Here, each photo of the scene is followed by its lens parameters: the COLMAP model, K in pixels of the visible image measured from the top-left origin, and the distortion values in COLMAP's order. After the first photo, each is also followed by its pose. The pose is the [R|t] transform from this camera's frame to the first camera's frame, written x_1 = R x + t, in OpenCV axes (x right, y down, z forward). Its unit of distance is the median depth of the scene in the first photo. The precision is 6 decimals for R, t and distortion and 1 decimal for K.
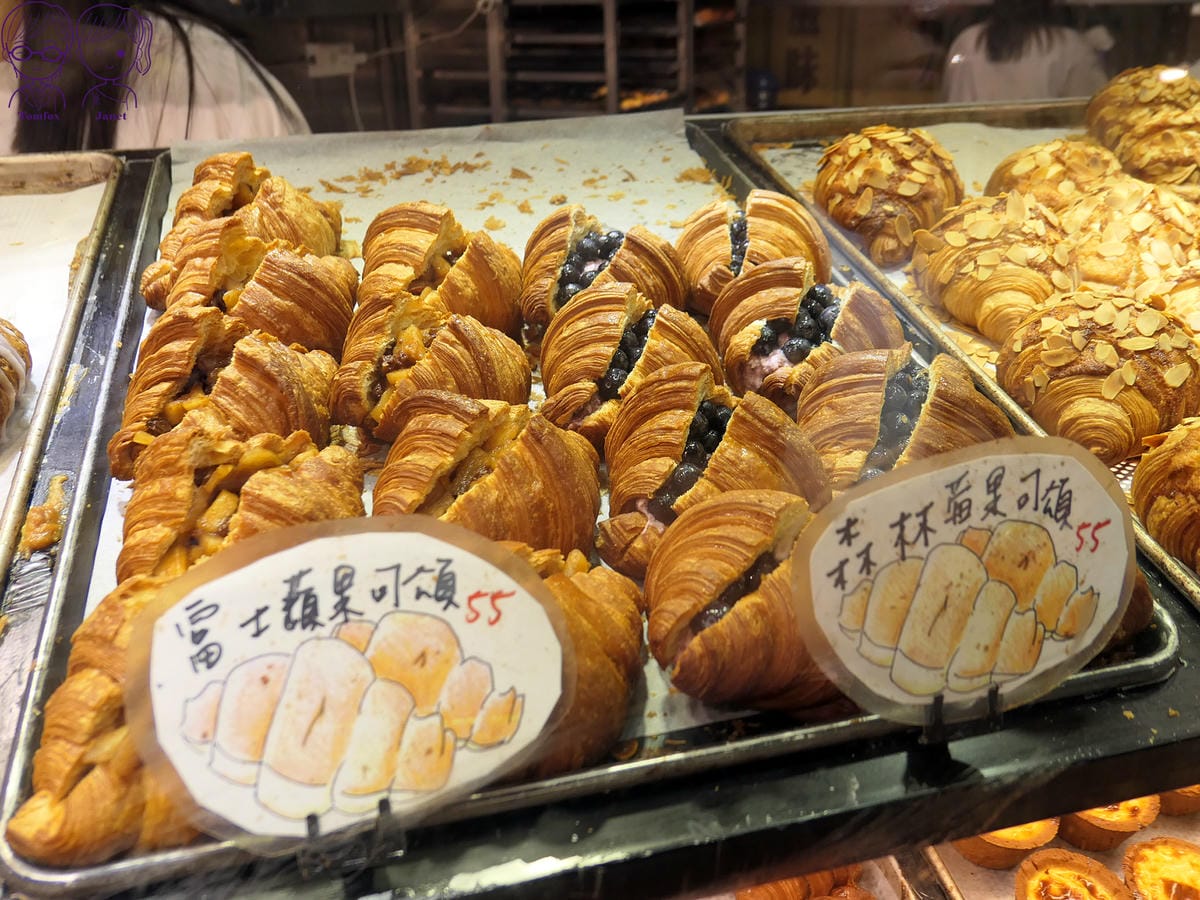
lens RADIAL K [[996.9, 0, 600.0], [0, 996.9, 450.0], [0, 0, 1]] dist [-0.012408, 0.003367]
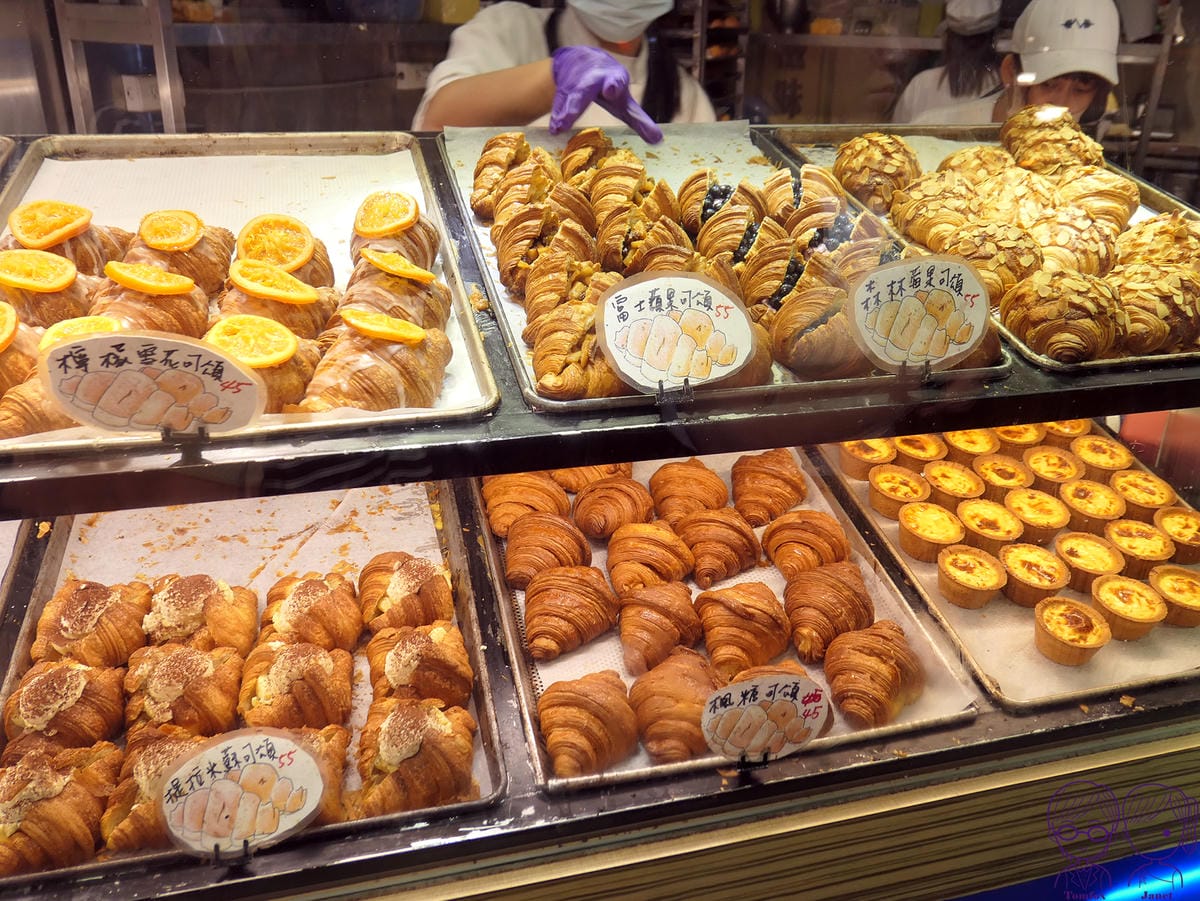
lens RADIAL K [[922.4, 0, 592.9], [0, 922.4, 444.3], [0, 0, 1]] dist [-0.007858, 0.001516]
pose [[0.999372, 0.032215, 0.014768, -0.245960], [-0.032219, 0.999481, 0.000013, 0.266267], [-0.014760, -0.000489, 0.999891, -0.681748]]
